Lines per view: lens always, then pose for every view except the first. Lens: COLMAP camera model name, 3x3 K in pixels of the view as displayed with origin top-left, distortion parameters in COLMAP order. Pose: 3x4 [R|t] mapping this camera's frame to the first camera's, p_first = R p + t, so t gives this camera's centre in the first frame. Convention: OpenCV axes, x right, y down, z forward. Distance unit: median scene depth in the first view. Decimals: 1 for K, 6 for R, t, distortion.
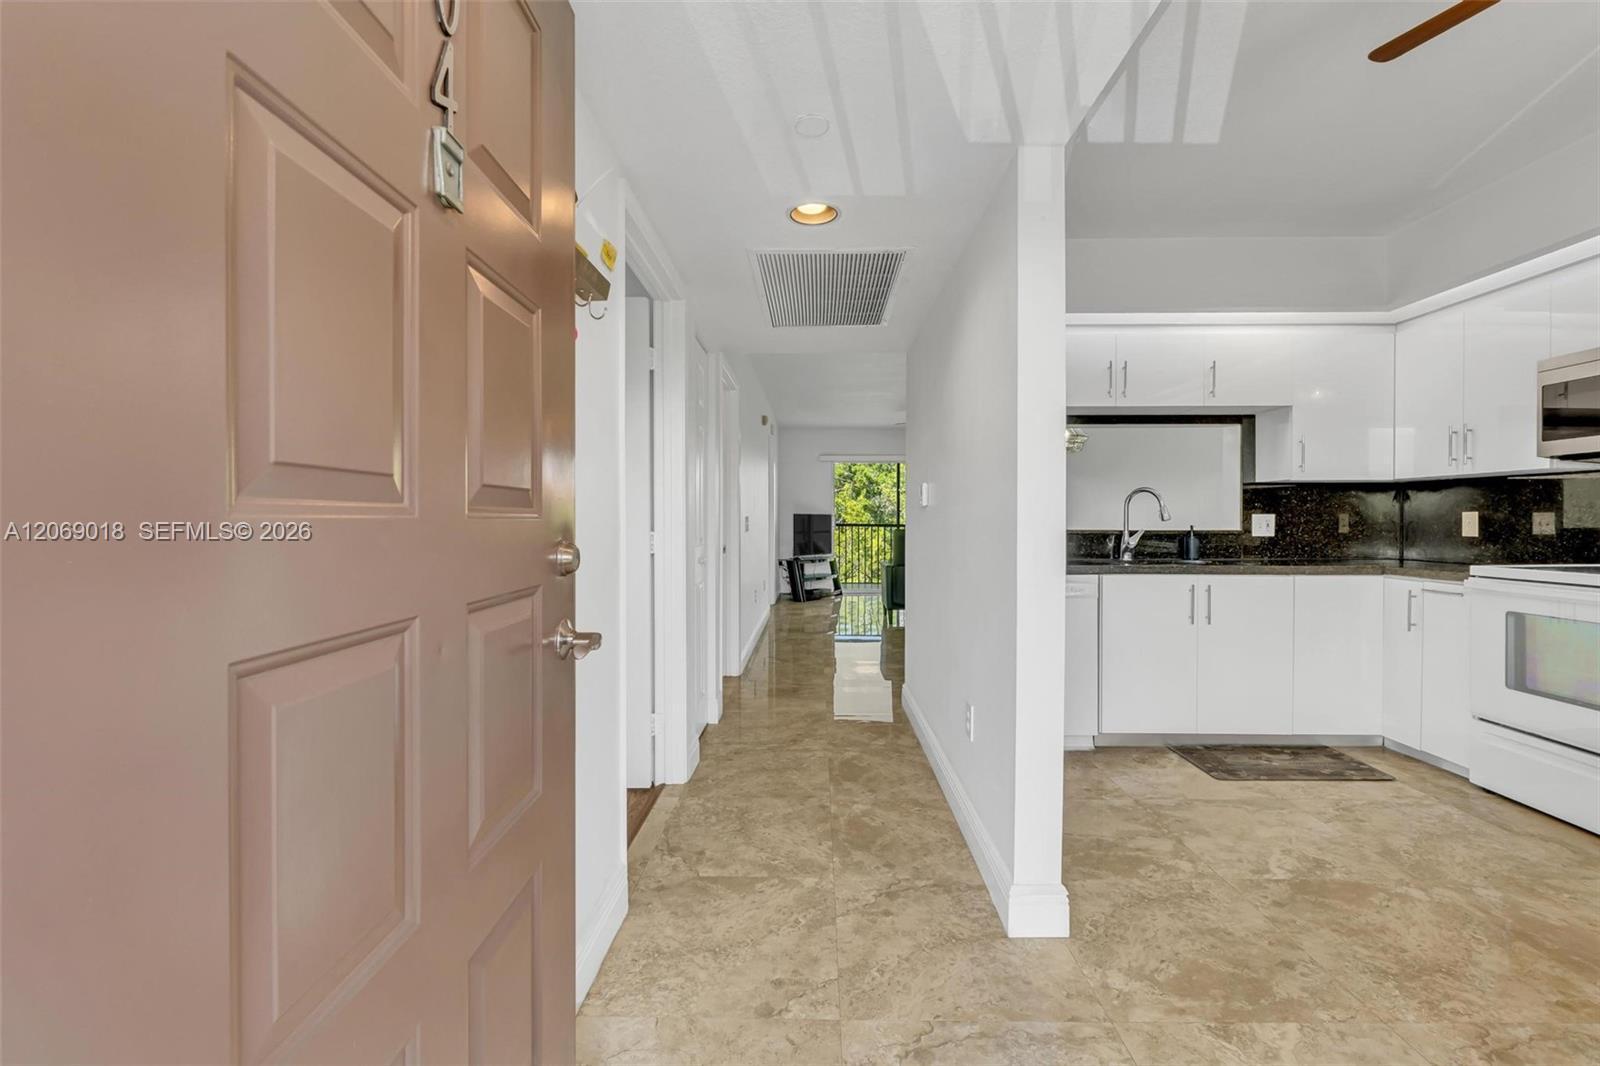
lens RADIAL K [[678.4, 0, 808.1], [0, 678.4, 525.5], [0, 0, 1]] dist [-0.006856, 0.000170]
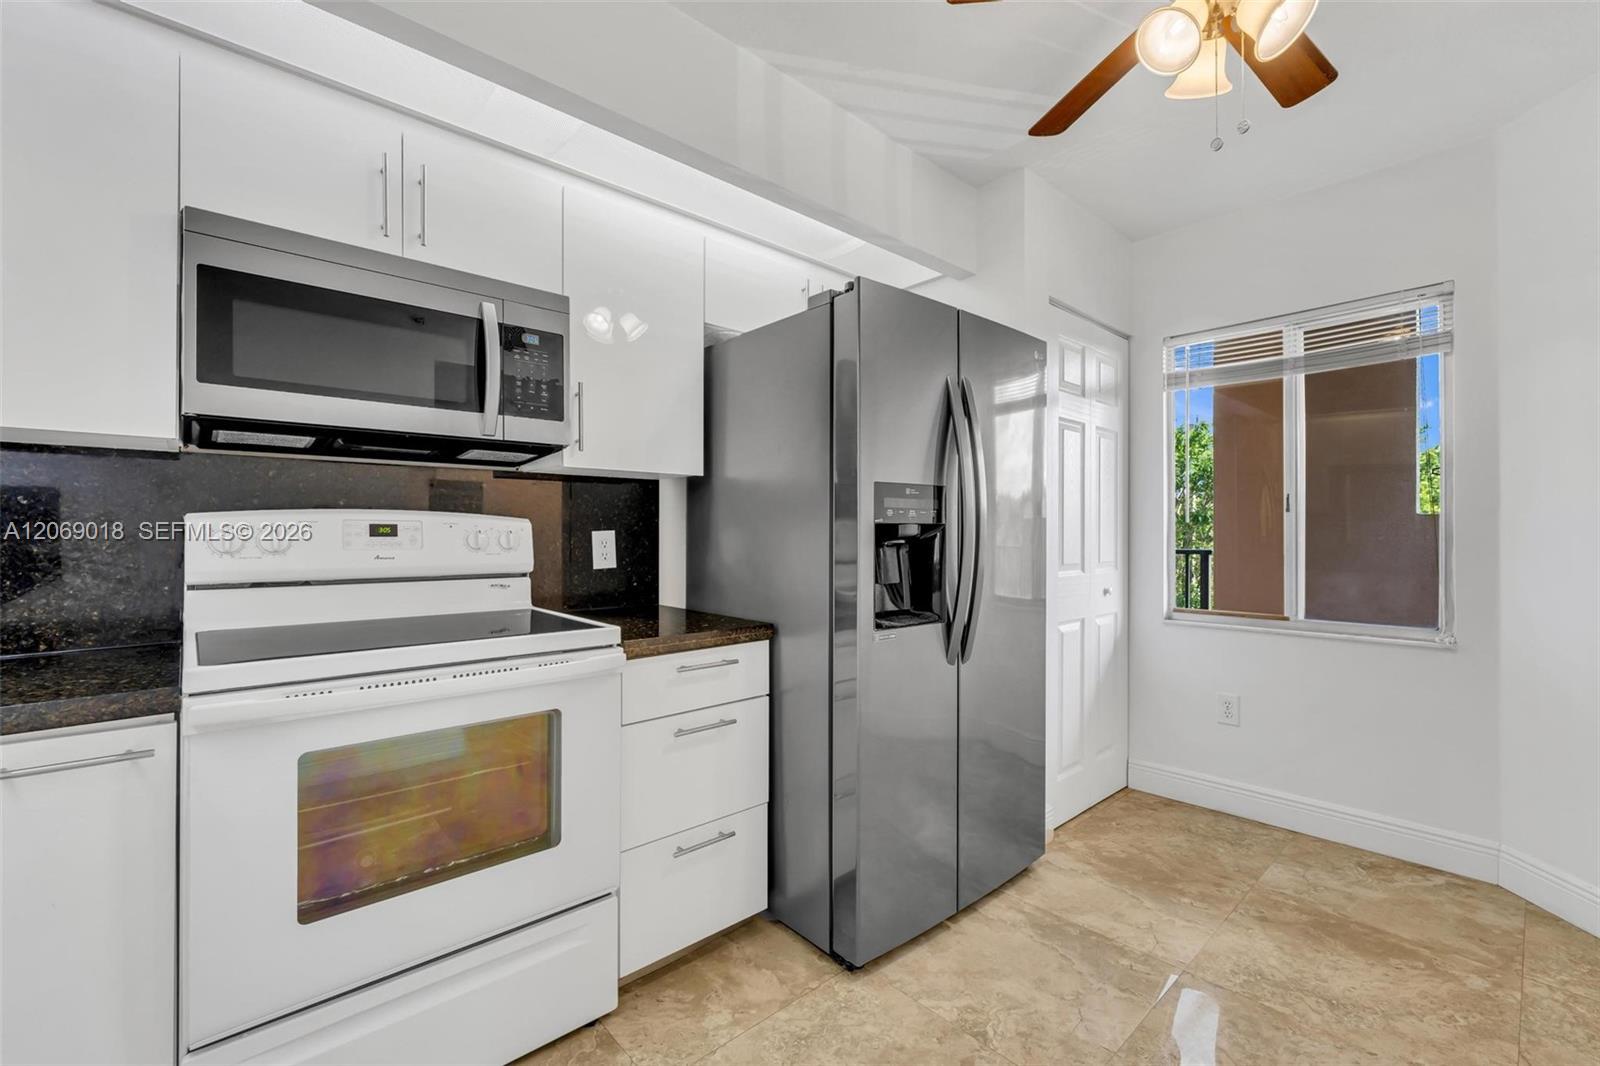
lens RADIAL K [[678.5, 0, 800.0], [0, 678.5, 533.0], [0, 0, 1]] dist [-0.007390, -0.000011]
pose [[-0.686339, 0.002764, 0.727276, 0.442912], [0.006725, 0.999974, 0.002546, -0.017071], [-0.727250, 0.006638, -0.686340, 0.975991]]
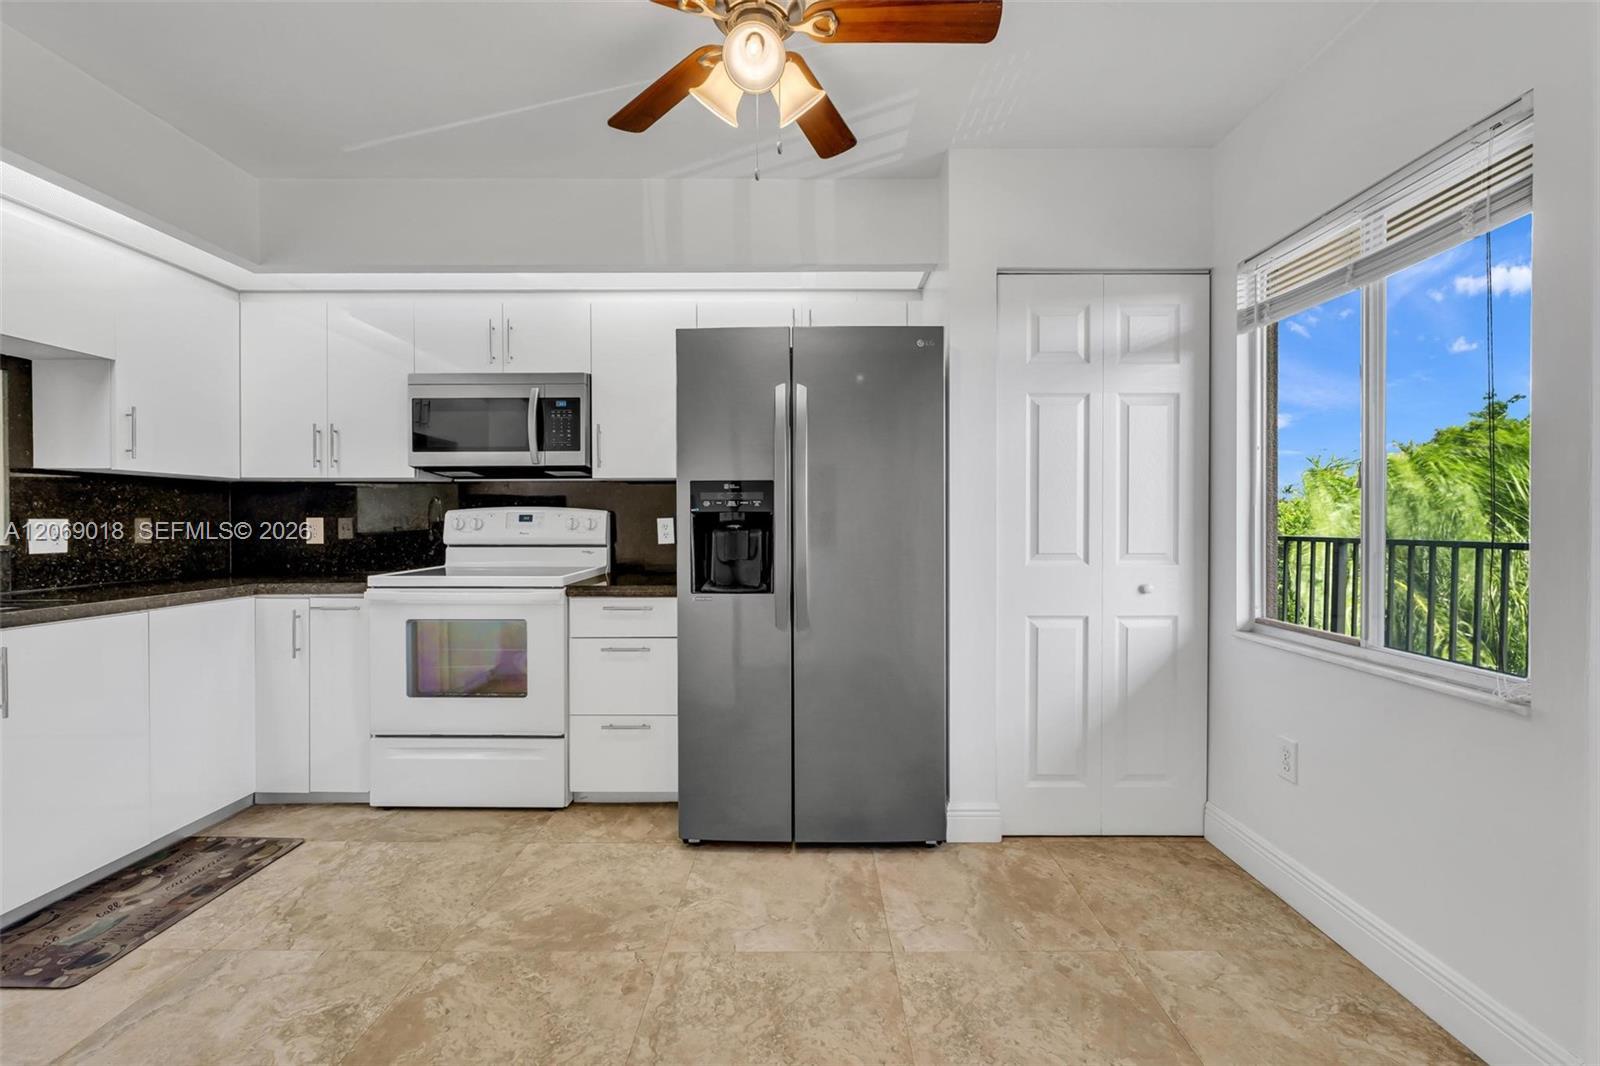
lens RADIAL K [[674.9, 0, 806.7], [0, 674.9, 526.9], [0, 0, 1]] dist [-0.004597, 0.000376]
pose [[-0.014166, -0.008231, 0.999866, 0.036461], [0.008074, 0.999933, 0.008345, -0.011655], [-0.999867, 0.008191, -0.014099, 0.388825]]
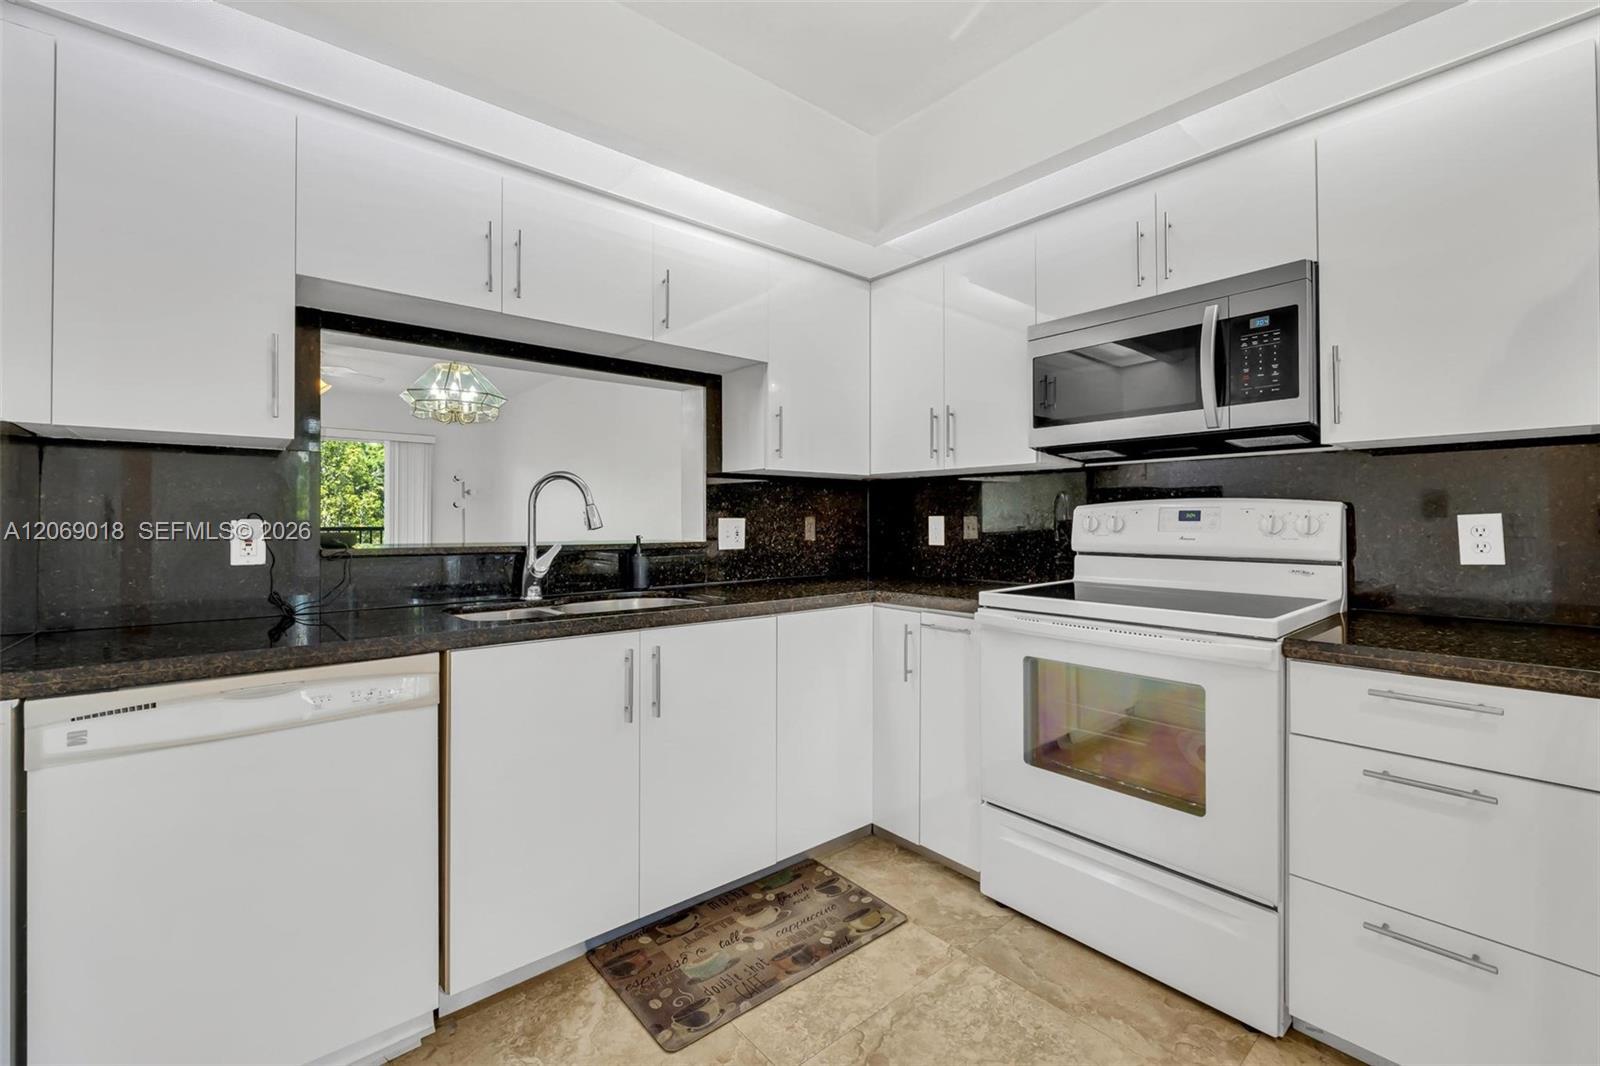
lens RADIAL K [[682.4, 0, 810.1], [0, 682.4, 514.1], [0, 0, 1]] dist [-0.003176, -0.000150]
pose [[0.746631, 0.005883, 0.665212, 0.349182], [0.004974, 0.999884, -0.014425, -0.013504], [-0.665220, 0.014080, 0.746515, 0.554953]]
